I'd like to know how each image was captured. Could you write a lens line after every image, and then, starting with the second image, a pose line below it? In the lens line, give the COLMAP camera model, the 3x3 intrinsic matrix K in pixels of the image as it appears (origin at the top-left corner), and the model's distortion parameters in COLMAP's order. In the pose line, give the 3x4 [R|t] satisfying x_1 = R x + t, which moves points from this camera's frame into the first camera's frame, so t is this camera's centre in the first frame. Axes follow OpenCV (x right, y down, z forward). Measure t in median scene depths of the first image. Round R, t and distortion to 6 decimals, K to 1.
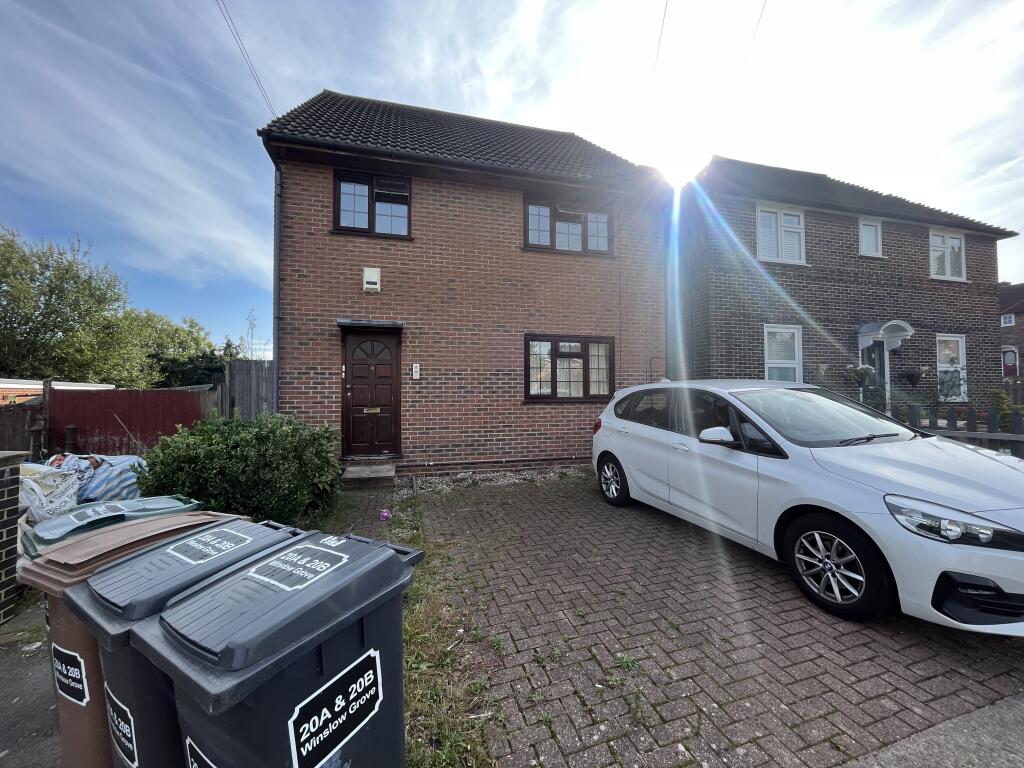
lens RADIAL K [[414.2, 0, 510.3], [0, 414.2, 382.5], [0, 0, 1]] dist [-0.002799, -0.000216]
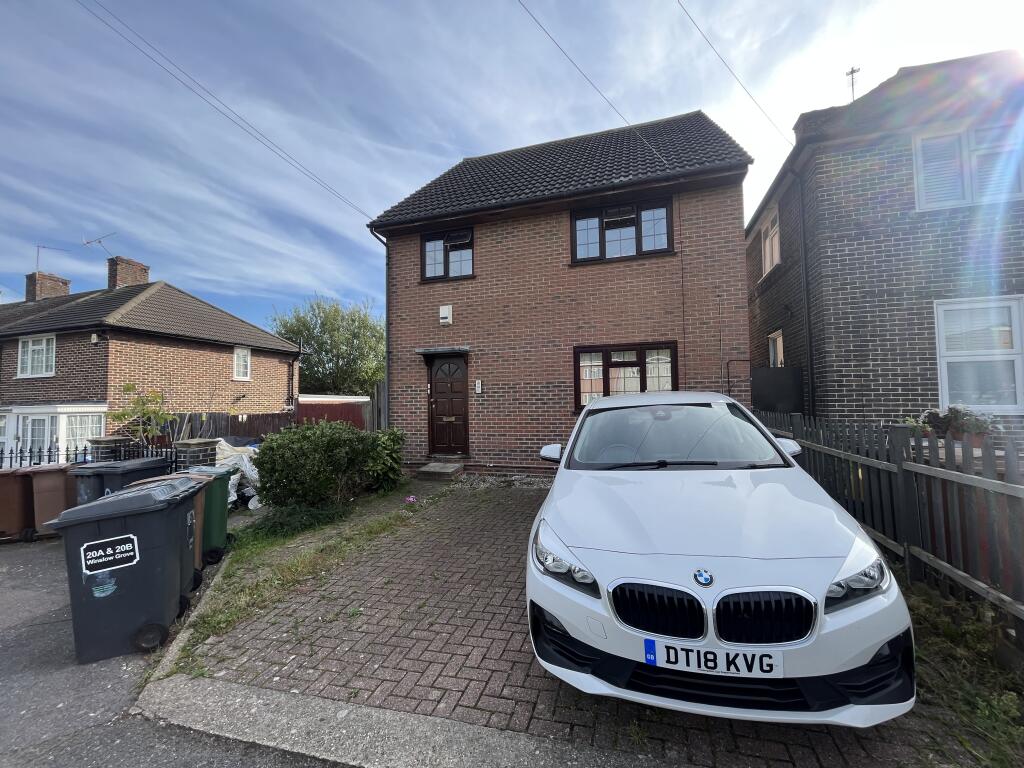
lens RADIAL K [[414.2, 0, 510.3], [0, 414.2, 382.5], [0, 0, 1]] dist [-0.002799, -0.000216]
pose [[0.840572, -0.033288, -0.540676, 0.499742], [0.027514, 0.999445, -0.018759, -0.013933], [0.541001, 0.000892, 0.841021, 0.045327]]
